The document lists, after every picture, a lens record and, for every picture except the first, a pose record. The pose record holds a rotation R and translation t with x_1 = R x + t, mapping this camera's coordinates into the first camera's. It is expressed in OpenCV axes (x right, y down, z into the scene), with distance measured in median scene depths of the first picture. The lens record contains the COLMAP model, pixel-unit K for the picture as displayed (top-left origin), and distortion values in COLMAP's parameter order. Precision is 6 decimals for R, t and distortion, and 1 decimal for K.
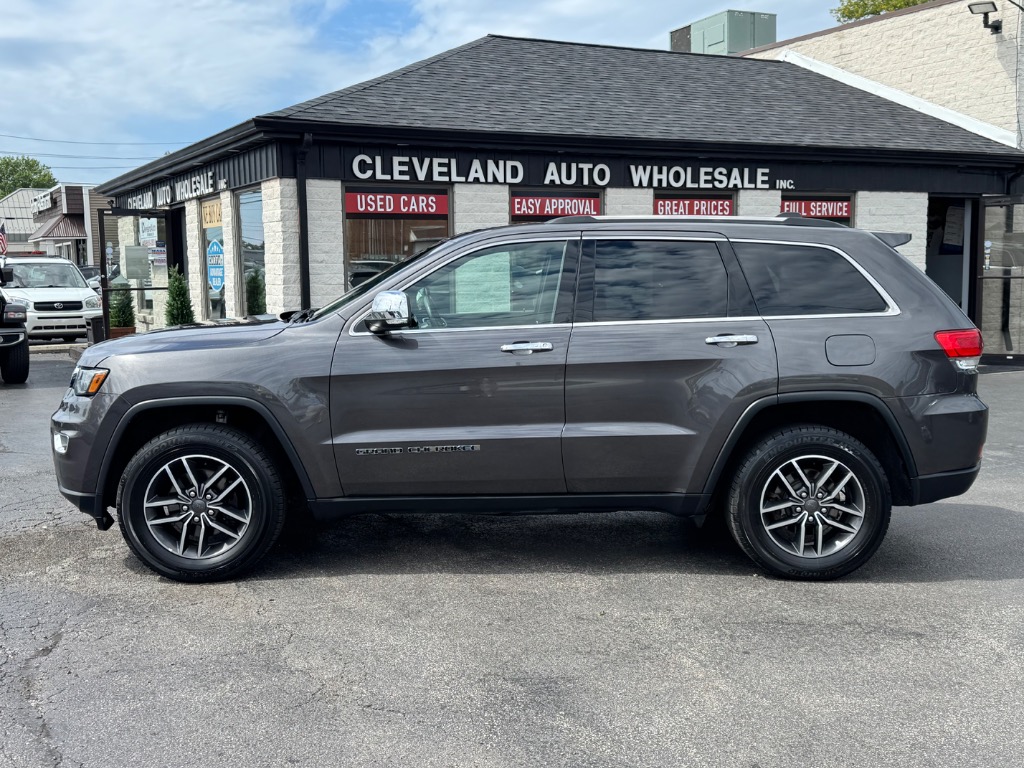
lens RADIAL K [[1159.6, 0, 512.0], [0, 1159.6, 384.0], [0, 0, 1]] dist [0.169760, -0.440813]
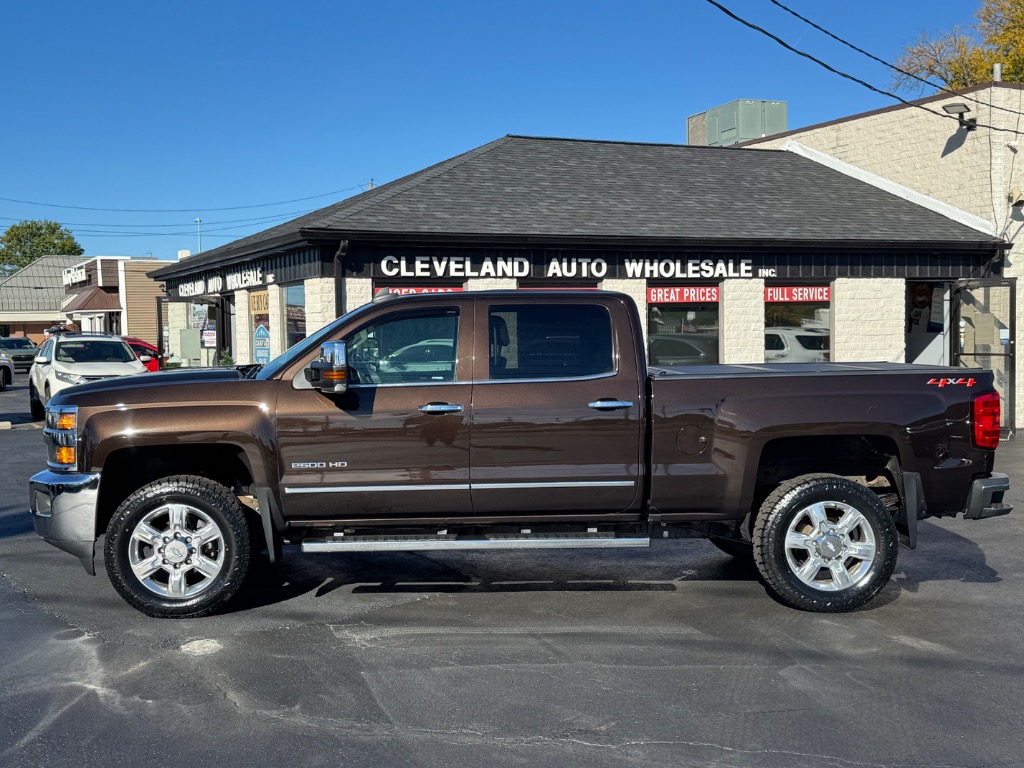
lens RADIAL K [[1272.1, 0, 510.2], [0, 1272.1, 360.7], [0, 0, 1]] dist [0.086507, -0.001352]
pose [[0.999232, -0.003645, -0.039014, 0.036913], [0.000636, 0.997042, -0.076861, 0.007016], [0.039178, 0.076777, 0.996278, -0.229853]]
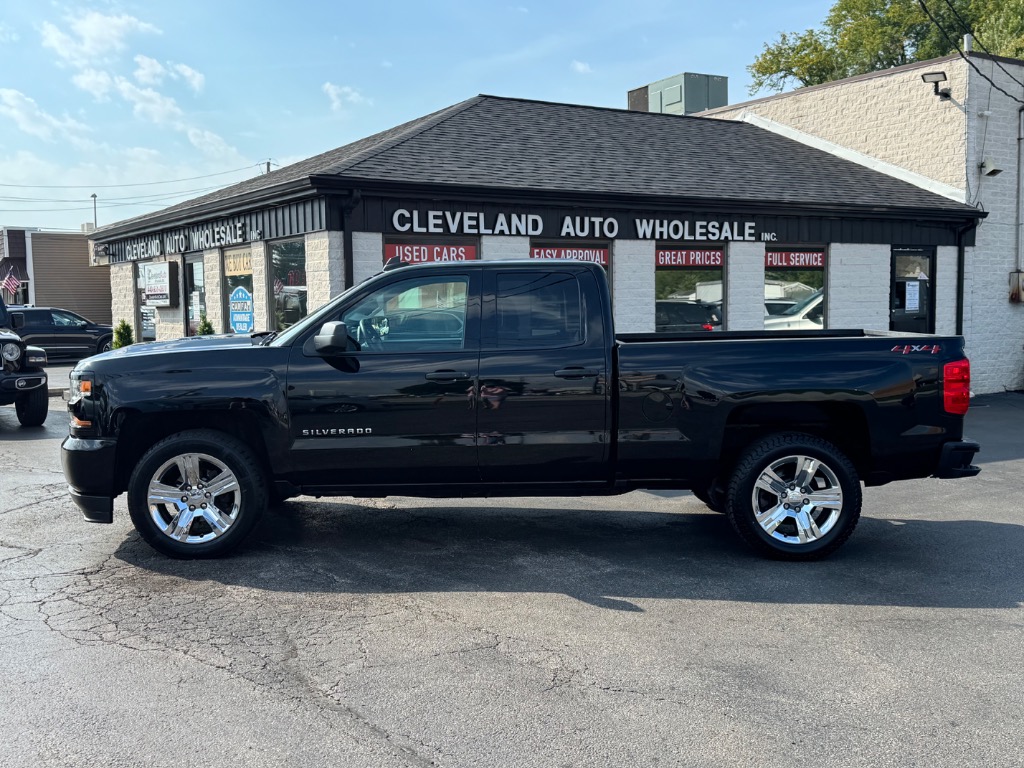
lens RADIAL K [[1144.9, 0, 512.0], [0, 1144.9, 384.0], [0, 0, 1]] dist [0.162205, -0.468381]
pose [[0.997052, -0.005237, 0.076544, -0.093244], [0.007923, 0.999362, -0.034839, 0.002204], [-0.076313, 0.035343, 0.996457, -0.049858]]
